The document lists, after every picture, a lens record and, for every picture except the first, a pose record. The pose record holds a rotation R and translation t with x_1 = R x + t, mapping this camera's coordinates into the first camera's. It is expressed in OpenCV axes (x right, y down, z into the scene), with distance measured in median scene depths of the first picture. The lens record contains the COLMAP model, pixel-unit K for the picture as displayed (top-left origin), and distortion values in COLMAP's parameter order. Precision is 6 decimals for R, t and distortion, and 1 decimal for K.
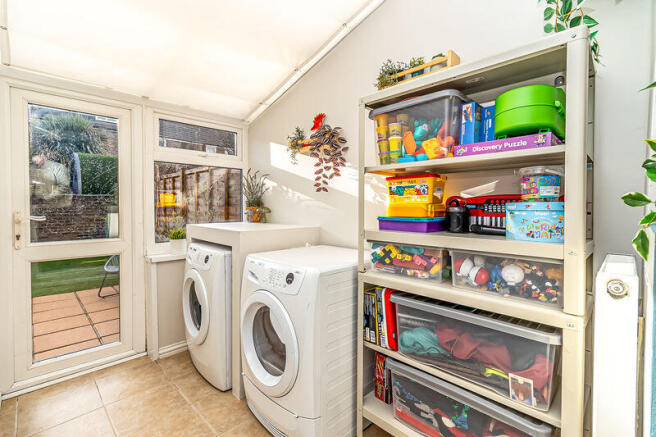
lens RADIAL K [[301.5, 0, 331.9], [0, 301.5, 210.4], [0, 0, 1]] dist [0.004063, -0.000144]
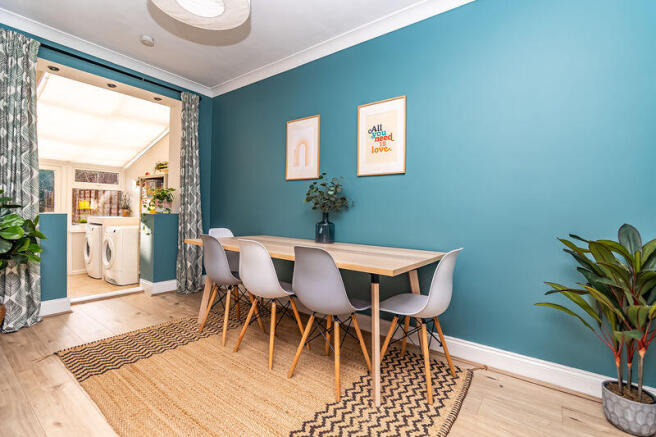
lens RADIAL K [[301.5, 0, 332.7], [0, 301.5, 212.2], [0, 0, 1]] dist [0.004063, -0.000144]
pose [[0.989043, 0.014373, 0.146928, 1.291979], [-0.013348, 0.999879, -0.007956, 0.006230], [-0.147025, 0.005908, 0.989115, -1.948697]]
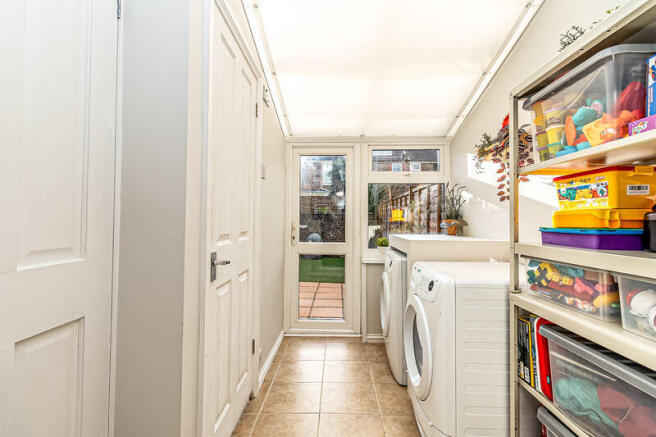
lens RADIAL K [[301.5, 0, 329.3], [0, 301.5, 211.8], [0, 0, 1]] dist [0.004063, -0.000144]
pose [[0.681893, -0.022820, -0.731096, 0.287131], [-0.015543, 0.998835, -0.045674, 0.019447], [0.731287, 0.042508, 0.680744, 0.028901]]
